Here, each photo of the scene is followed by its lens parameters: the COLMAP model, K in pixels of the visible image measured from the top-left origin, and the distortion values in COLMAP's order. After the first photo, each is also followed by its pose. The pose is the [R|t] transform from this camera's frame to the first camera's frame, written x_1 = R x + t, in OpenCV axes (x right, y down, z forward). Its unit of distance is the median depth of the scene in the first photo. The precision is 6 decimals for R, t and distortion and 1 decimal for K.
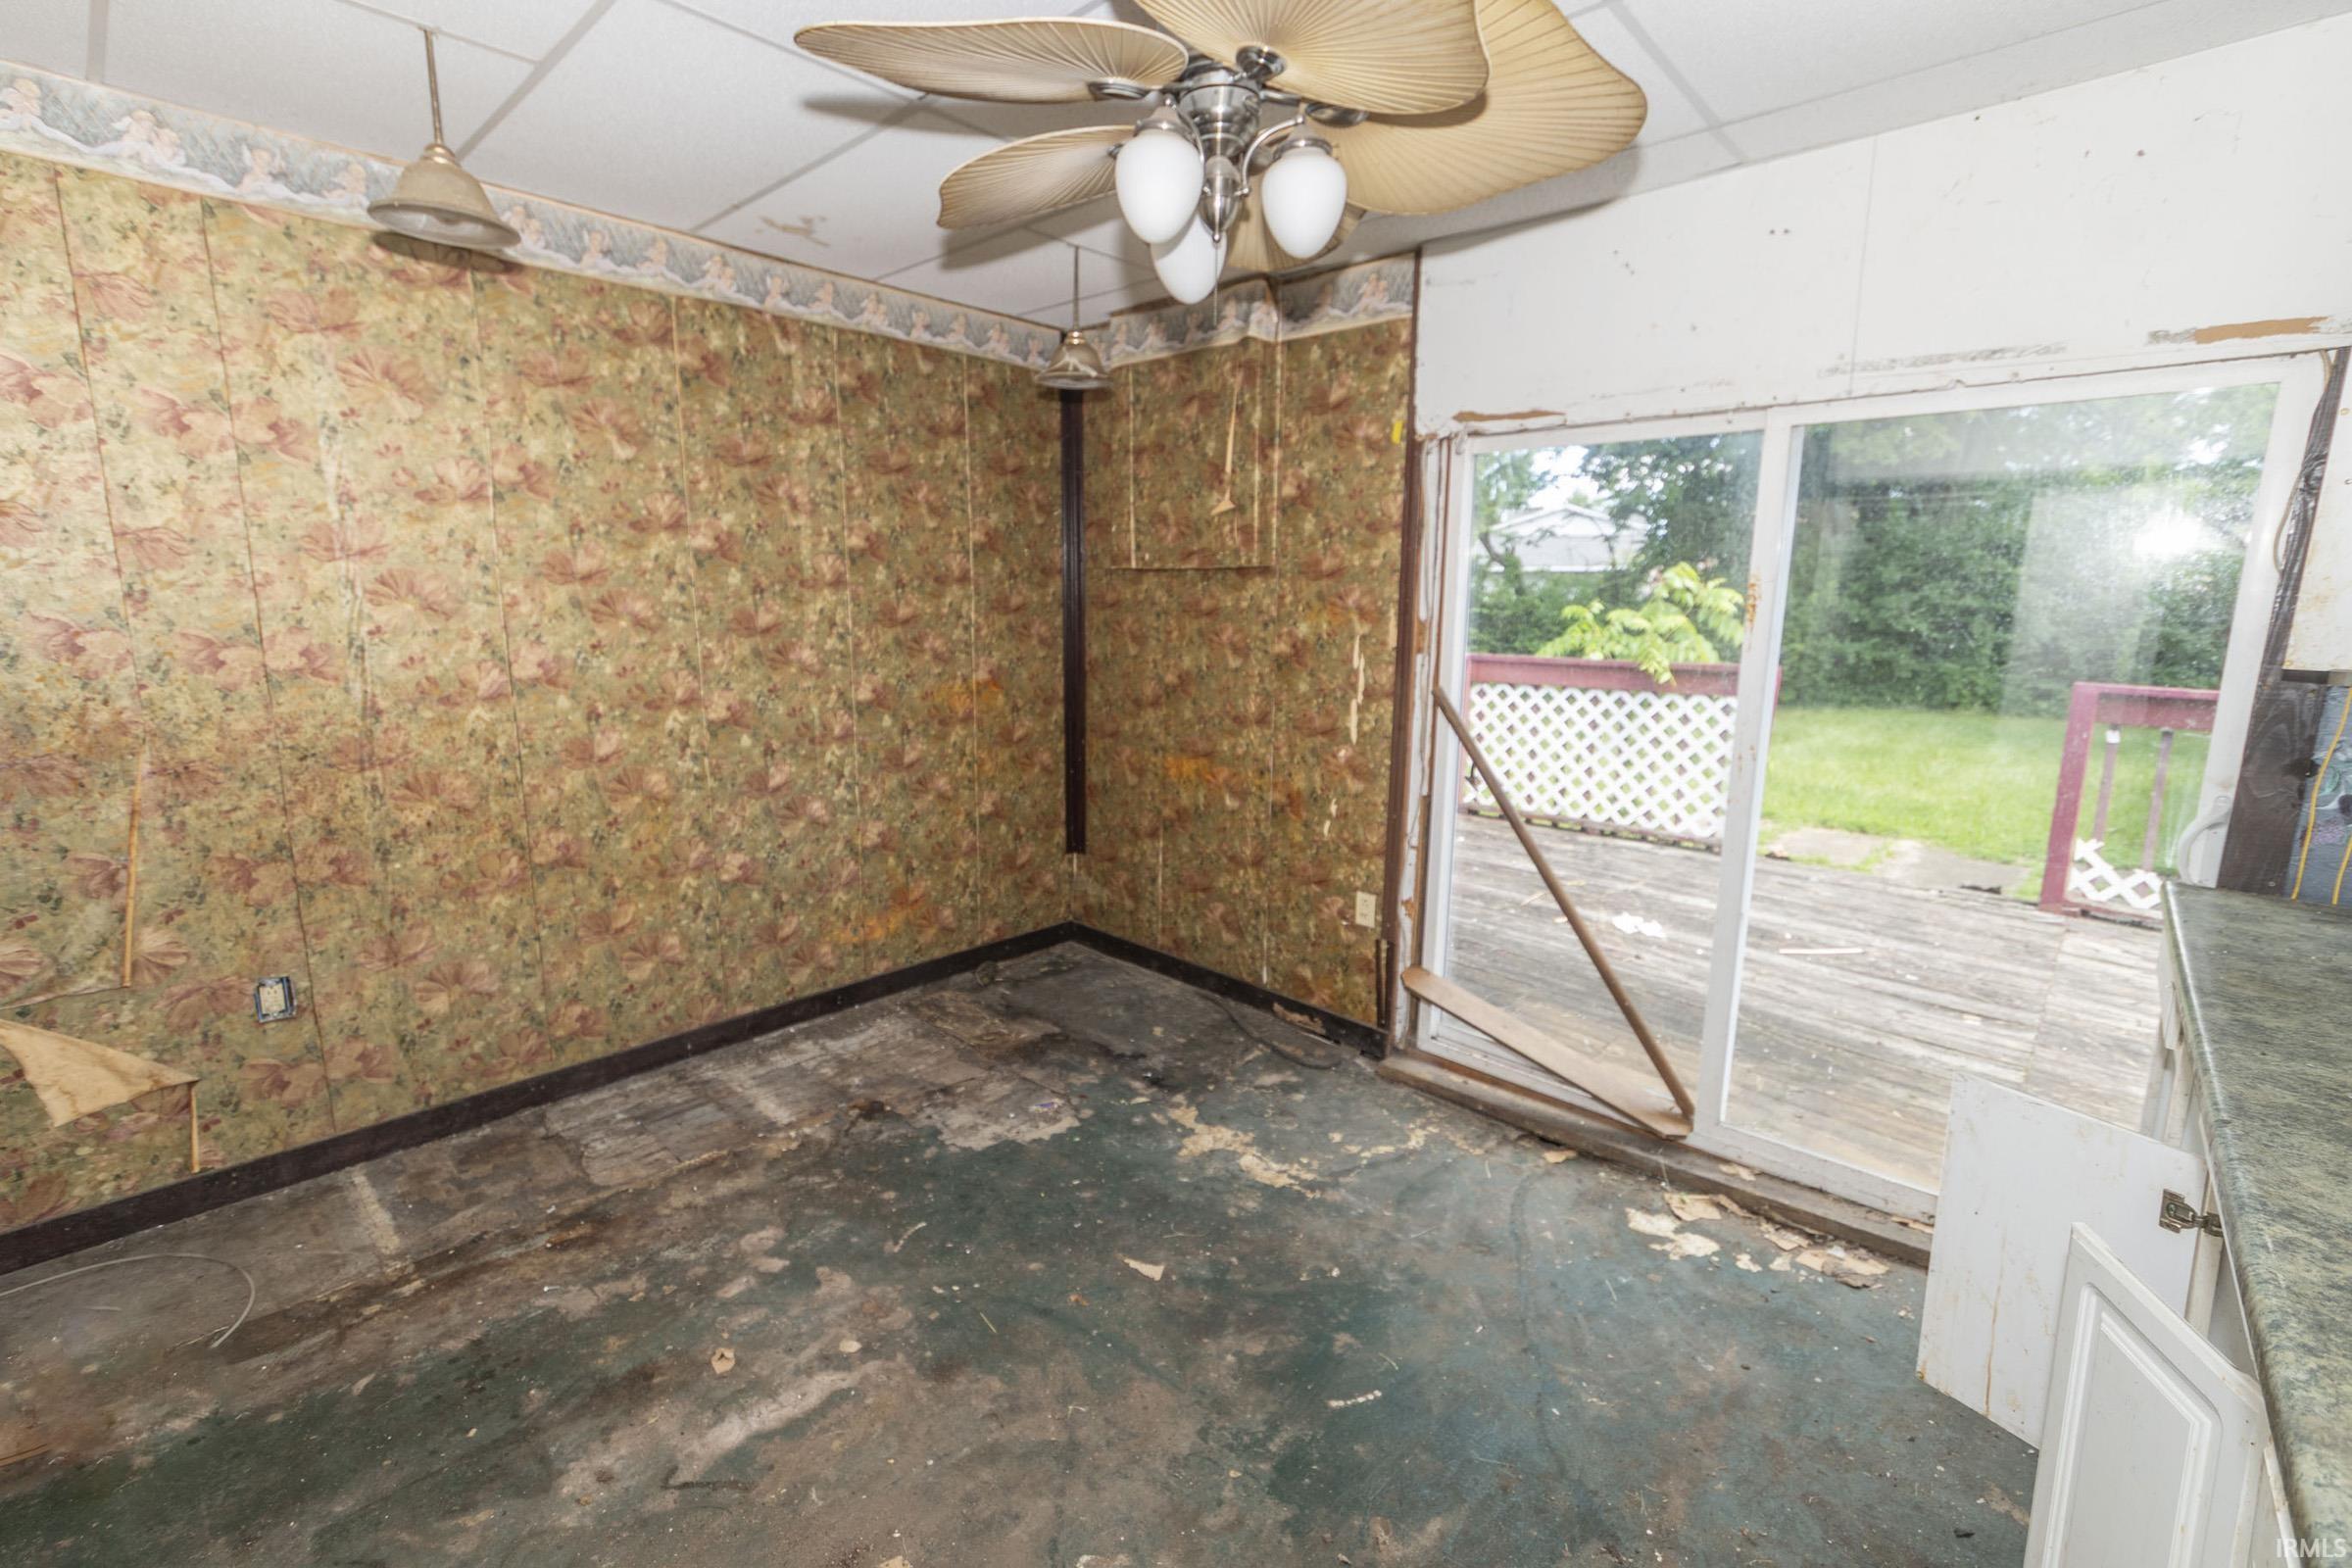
lens RADIAL K [[1044.4, 0, 1158.9], [0, 1044.4, 778.9], [0, 0, 1]] dist [0.002731, 0.002034]
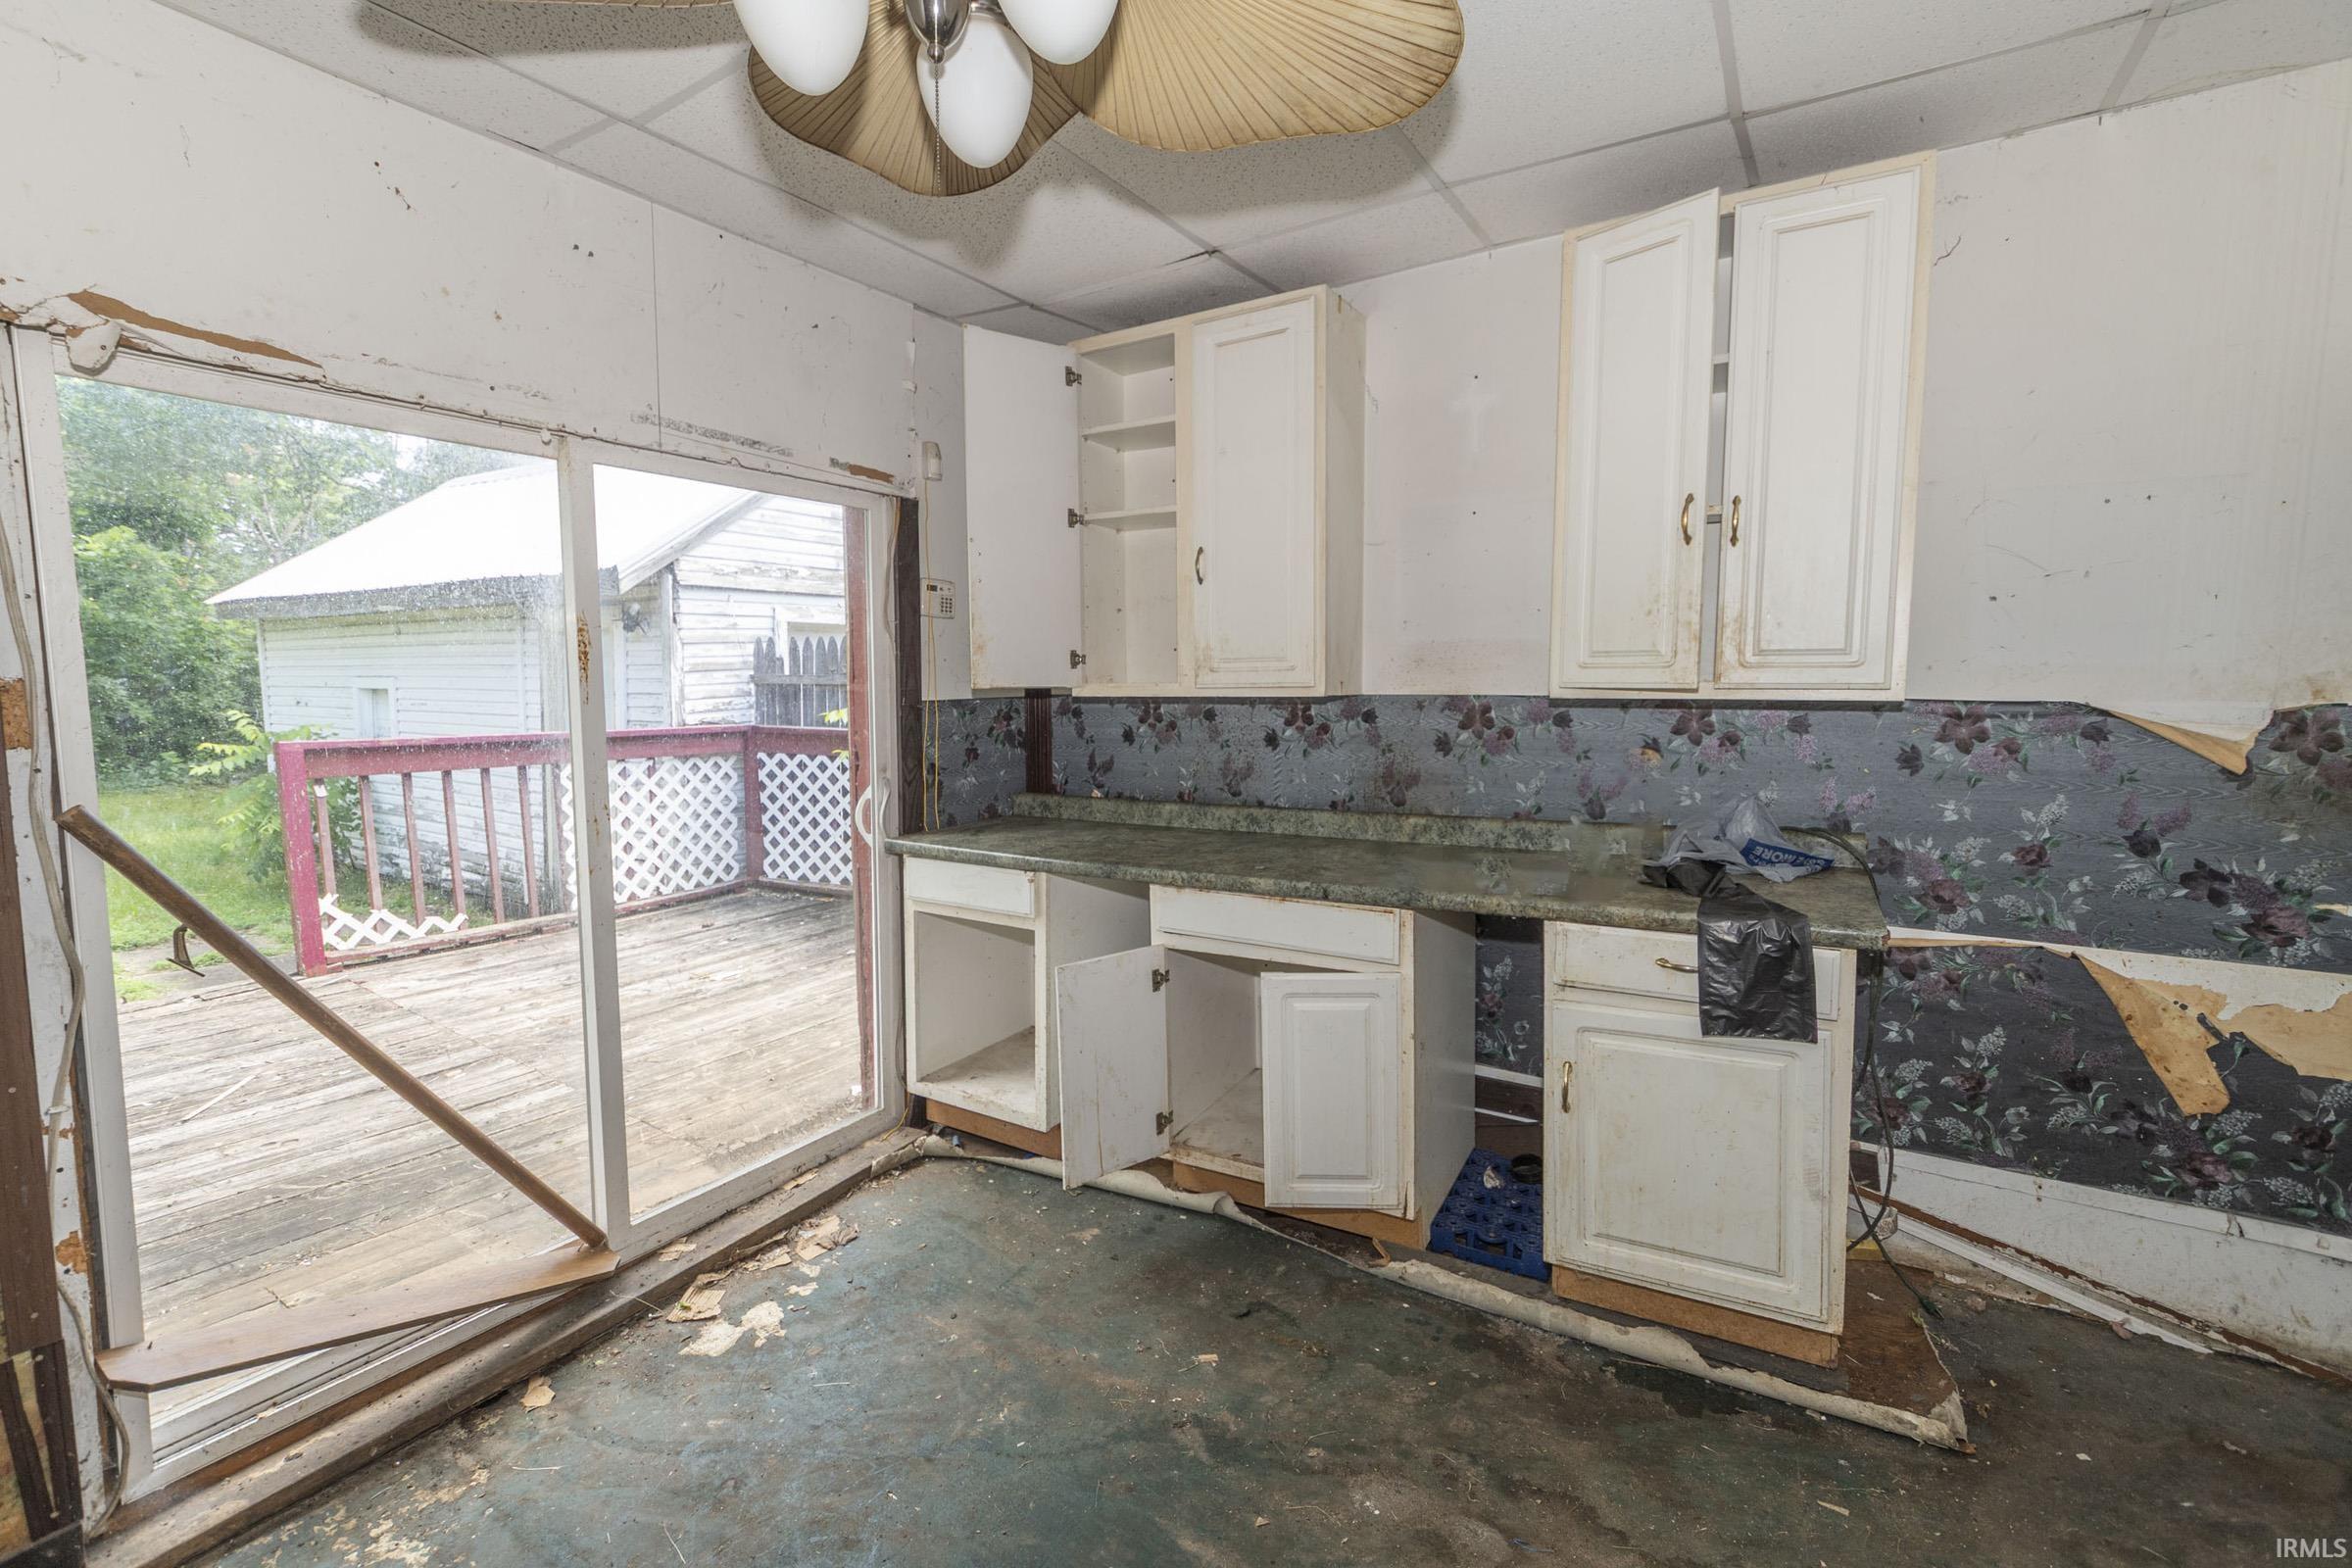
lens RADIAL K [[1044.4, 0, 1156.3], [0, 1044.4, 767.2], [0, 0, 1]] dist [0.002731, 0.002034]
pose [[-0.192846, -0.098599, 0.976263, -0.385546], [0.172484, 0.976040, 0.132648, -0.094060], [-0.965950, 0.193970, -0.171219, 0.637873]]
